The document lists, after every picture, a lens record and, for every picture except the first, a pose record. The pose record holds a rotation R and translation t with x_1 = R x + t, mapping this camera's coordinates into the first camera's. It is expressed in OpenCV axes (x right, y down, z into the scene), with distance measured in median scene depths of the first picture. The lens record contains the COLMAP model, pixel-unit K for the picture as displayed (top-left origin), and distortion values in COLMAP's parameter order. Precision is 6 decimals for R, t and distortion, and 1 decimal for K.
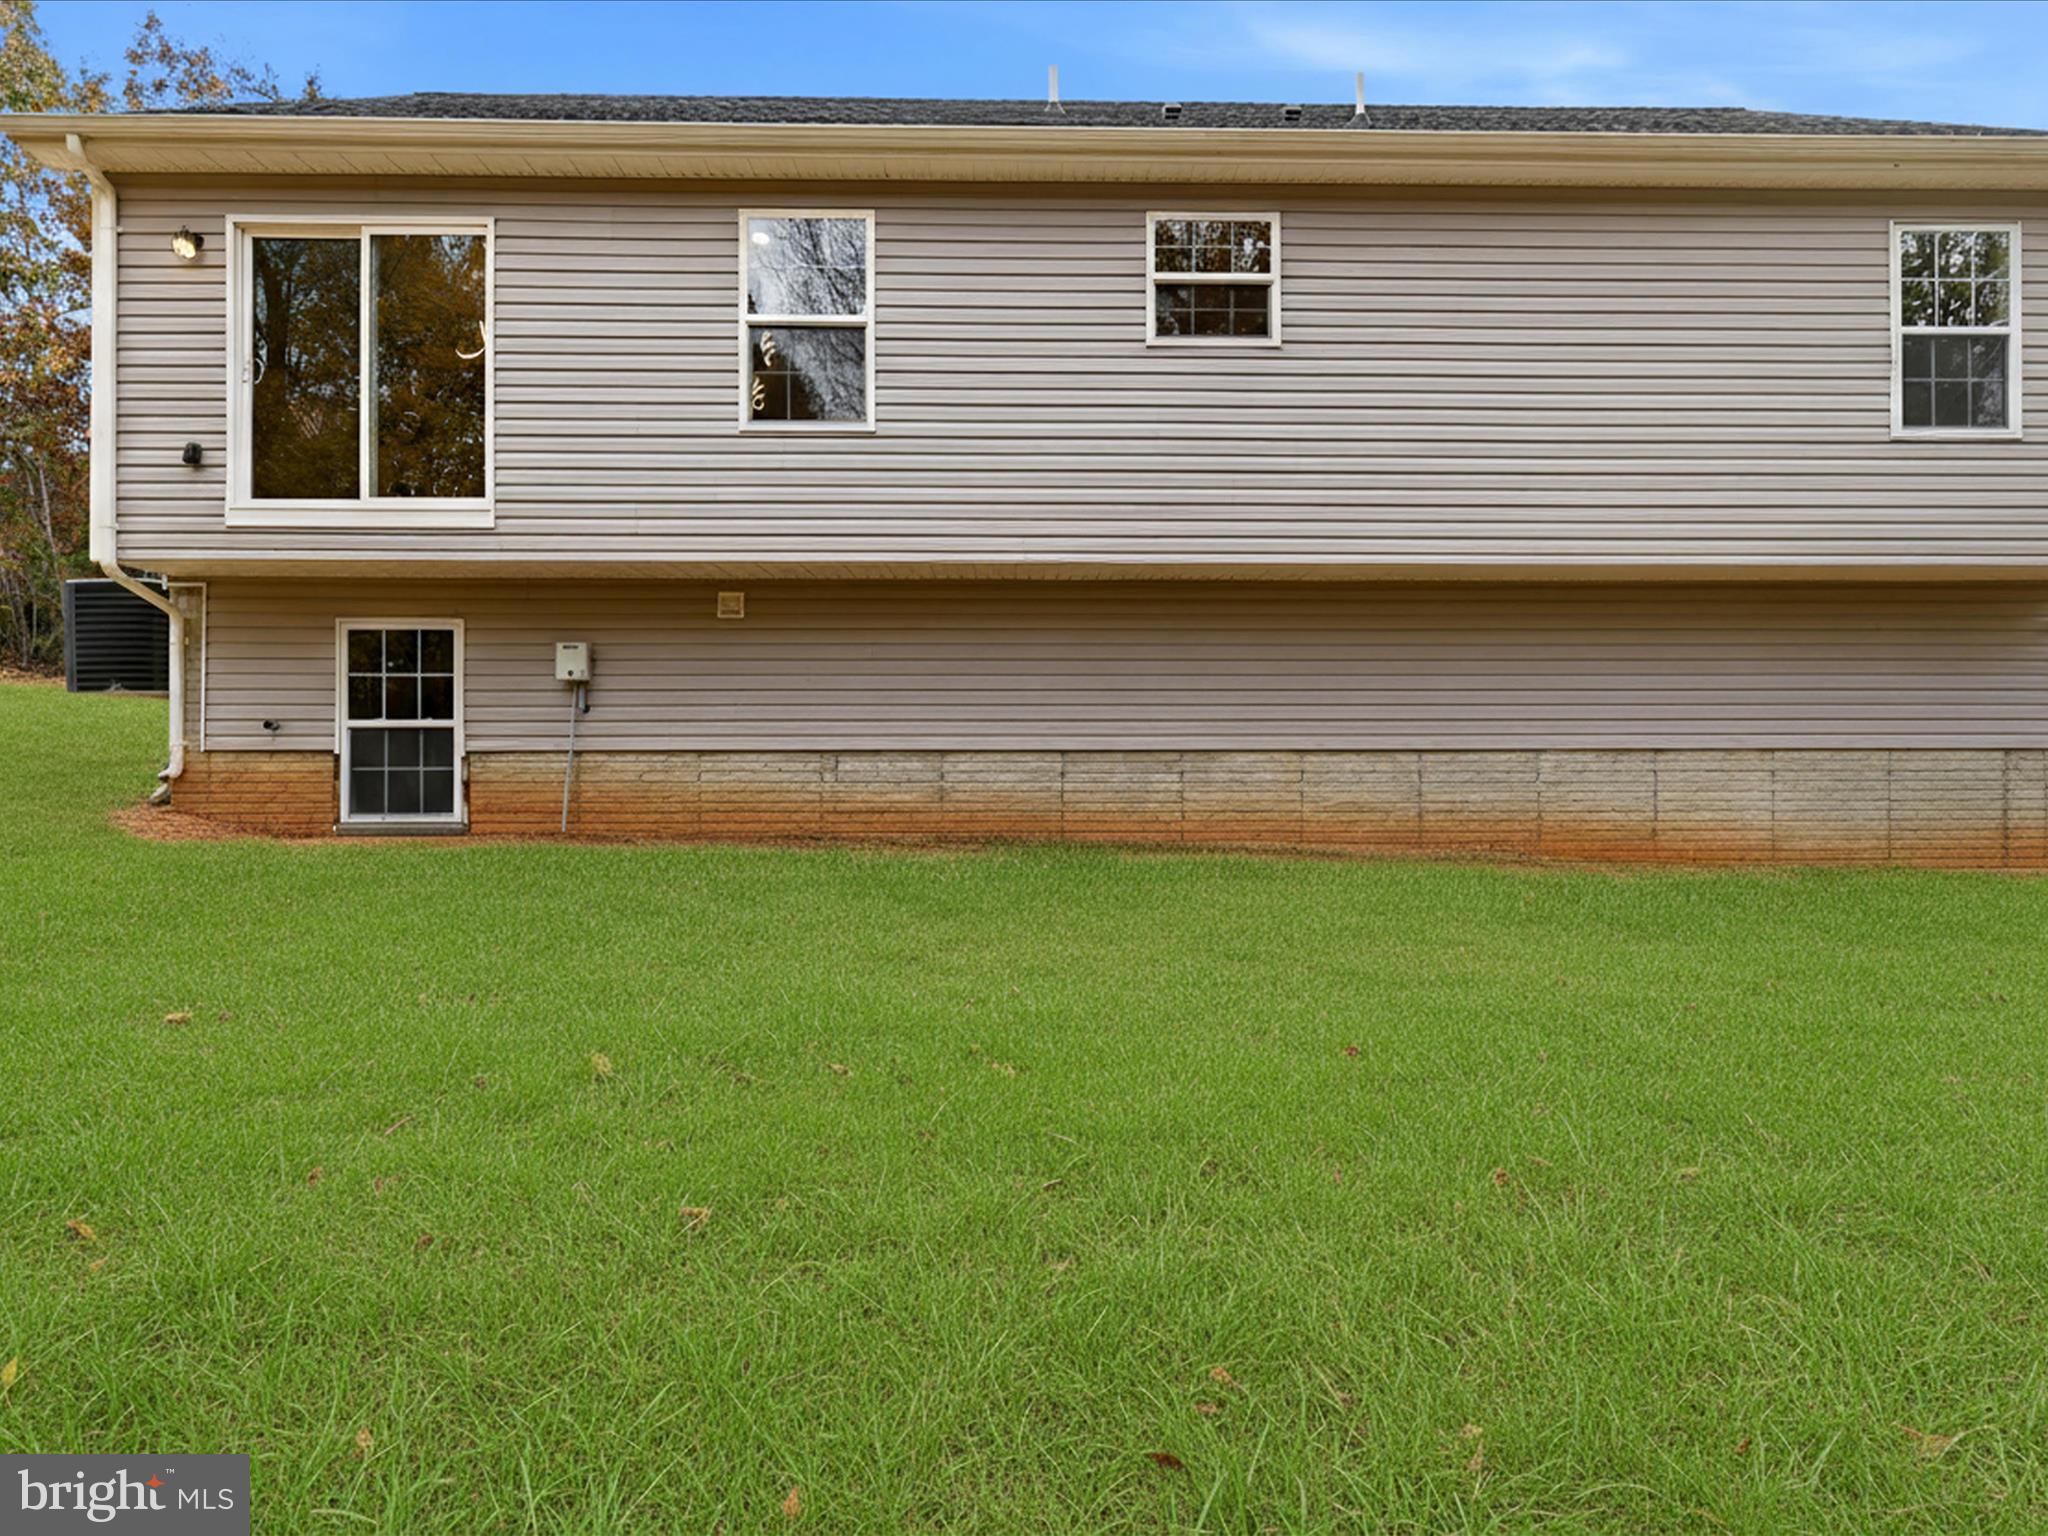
lens RADIAL K [[1076.1, 0, 1016.1], [0, 1076.1, 780.1], [0, 0, 1]] dist [-0.002047, 0.000731]
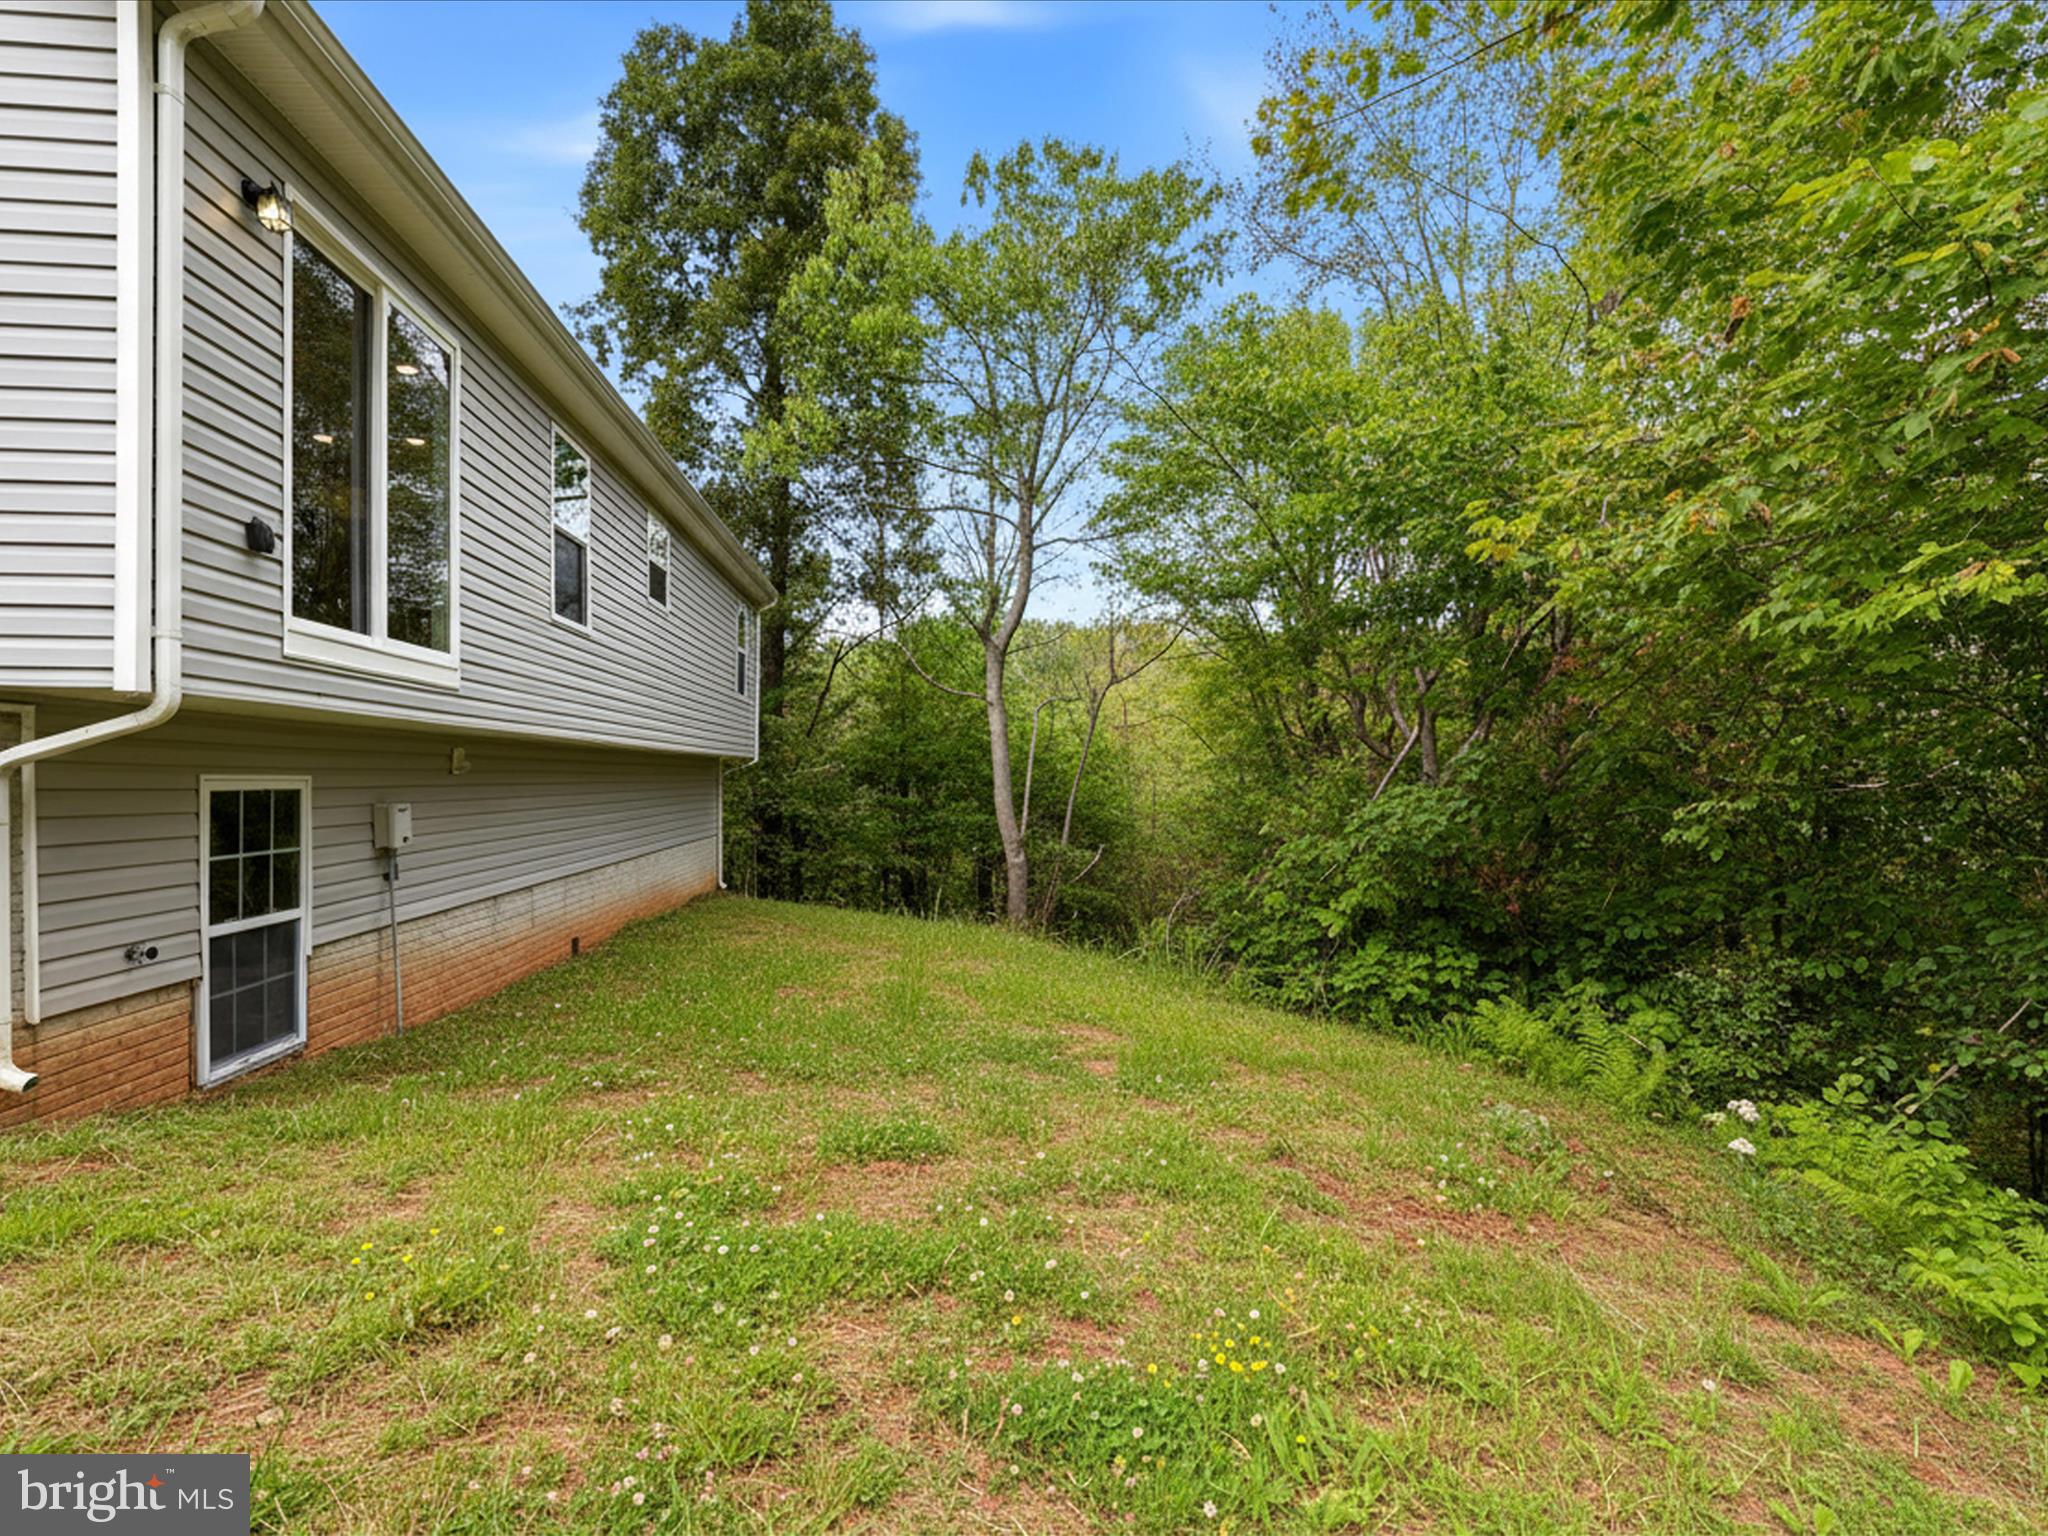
lens RADIAL K [[1076.1, 0, 1016.1], [0, 1076.1, 780.1], [0, 0, 1]] dist [-0.002047, 0.000731]
pose [[-0.067445, -0.003492, 0.997717, -1.314066], [-0.005129, 0.999982, 0.003153, -0.151393], [-0.997710, -0.004905, -0.067462, 0.549206]]
